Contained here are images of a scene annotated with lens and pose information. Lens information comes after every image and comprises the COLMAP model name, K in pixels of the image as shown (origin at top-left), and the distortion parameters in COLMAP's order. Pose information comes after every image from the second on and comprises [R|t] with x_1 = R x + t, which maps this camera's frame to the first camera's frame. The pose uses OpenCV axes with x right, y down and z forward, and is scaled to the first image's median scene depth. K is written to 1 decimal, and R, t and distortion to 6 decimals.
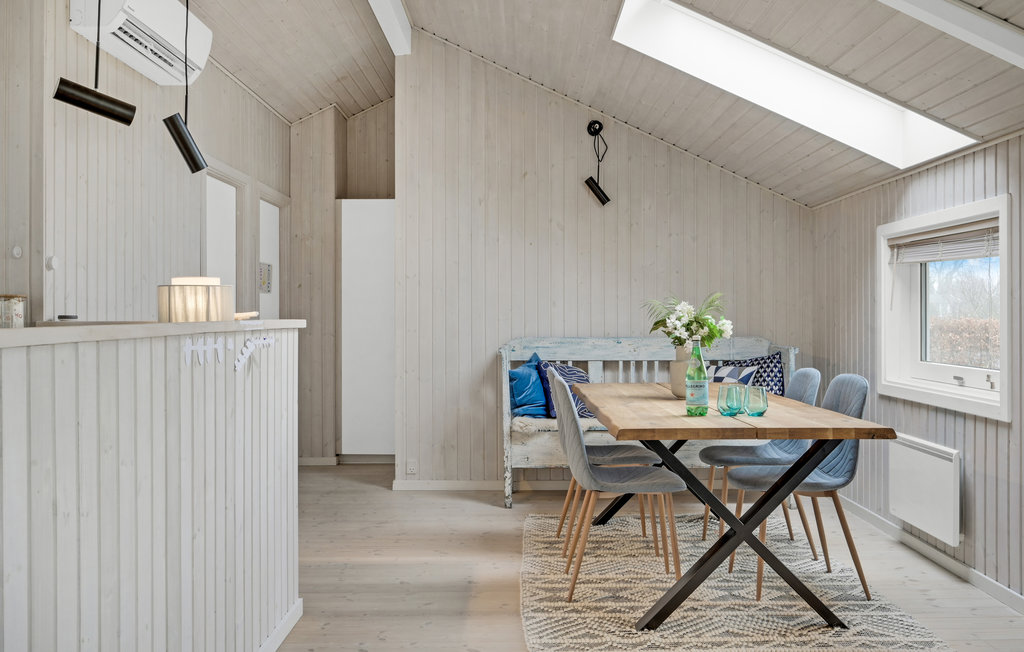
lens RADIAL K [[889.7, 0, 516.0], [0, 889.7, 307.6], [0, 0, 1]] dist [-0.004765, 0.000206]
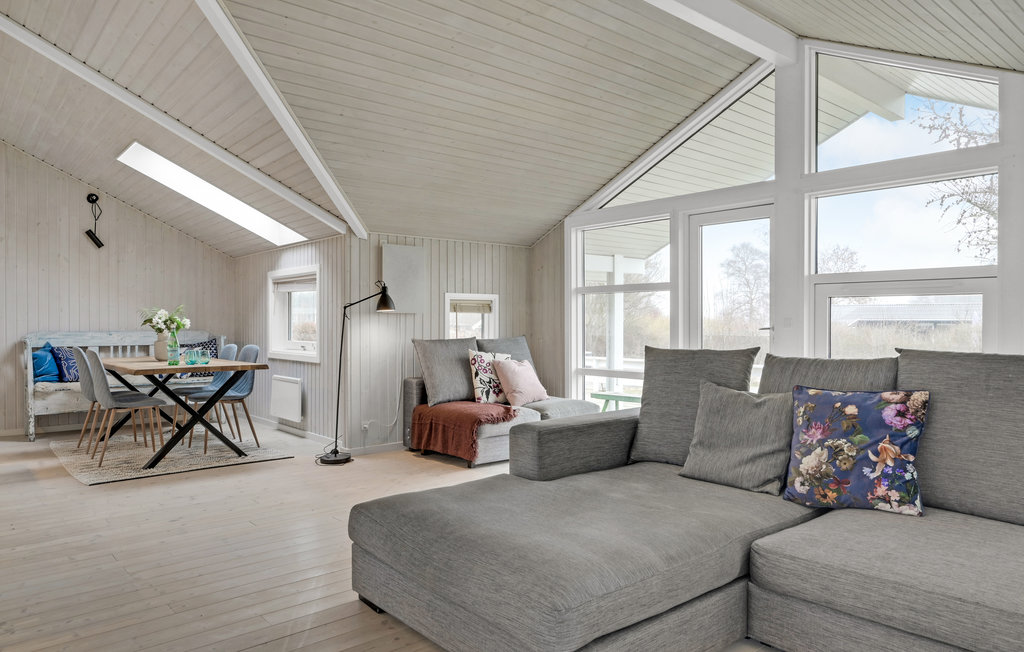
lens RADIAL K [[684.8, 0, 512.0], [0, 684.8, 326.0], [0, 0, 1]] dist [-0.003752, -0.000040]
pose [[0.763918, -0.001793, 0.645311, -0.171224], [-0.005726, 0.999938, 0.009557, 0.010184], [-0.645288, -0.010996, 0.763860, -0.551444]]
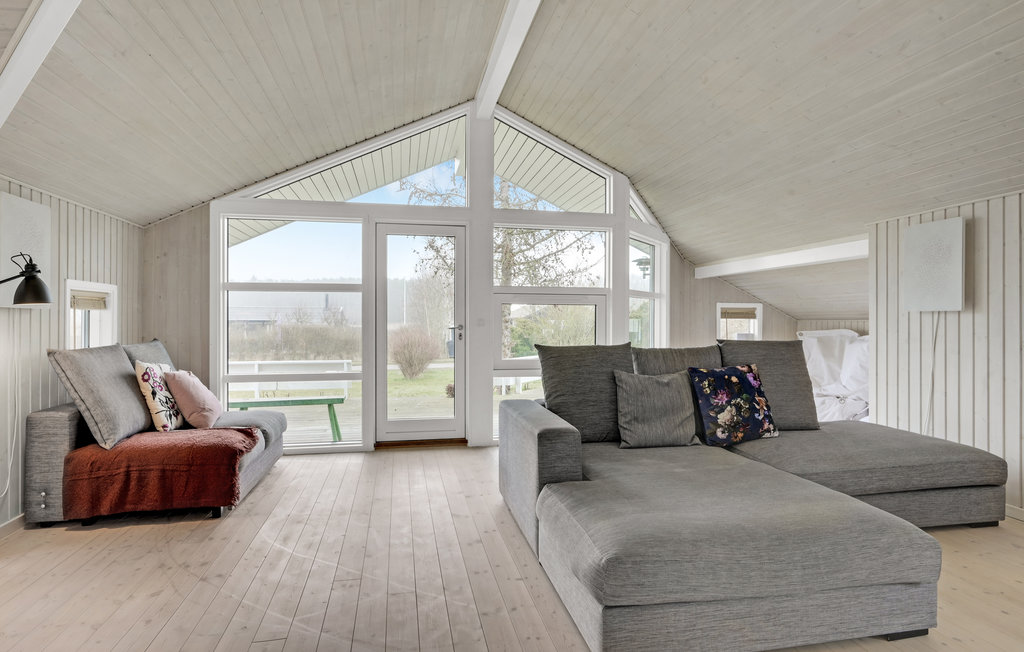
lens RADIAL K [[564.7, 0, 512.0], [0, 564.7, 326.0], [0, 0, 1]] dist [0.000034, -0.000474]
pose [[-0.199013, -0.005225, 0.979983, -0.255963], [-0.007386, 0.999965, 0.003832, 0.013624], [-0.979969, -0.006475, -0.199045, 0.159276]]
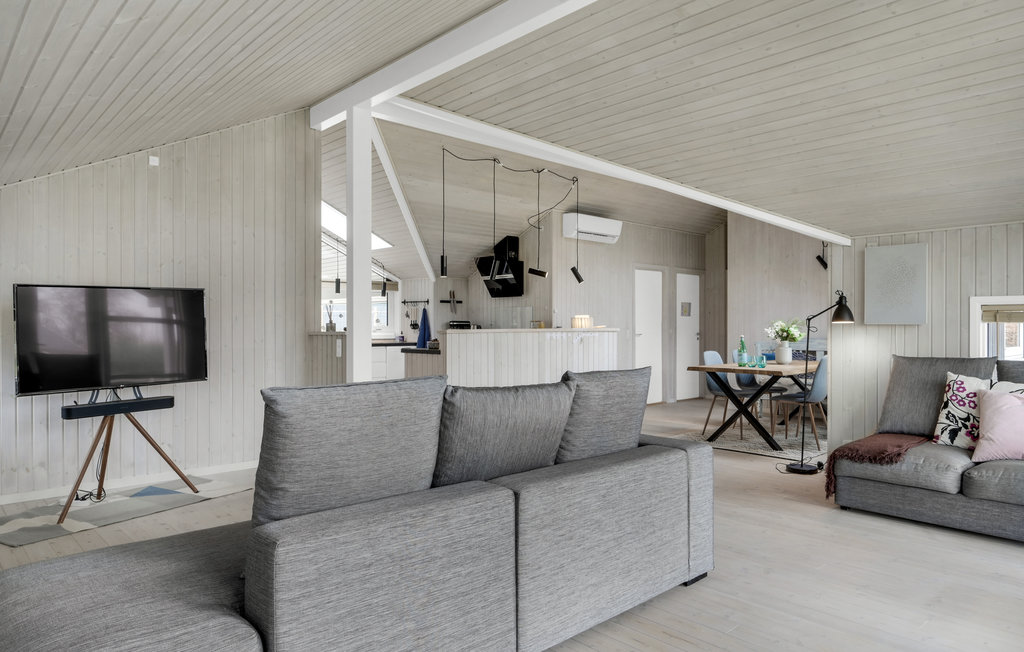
lens RADIAL K [[640.2, 0, 512.0], [0, 640.2, 326.0], [0, 0, 1]] dist [-0.001917, -0.000383]
pose [[0.685837, 0.002463, -0.727751, 0.867193], [0.003048, 0.999976, 0.006257, -0.006632], [0.727749, -0.006510, 0.685813, -0.592095]]
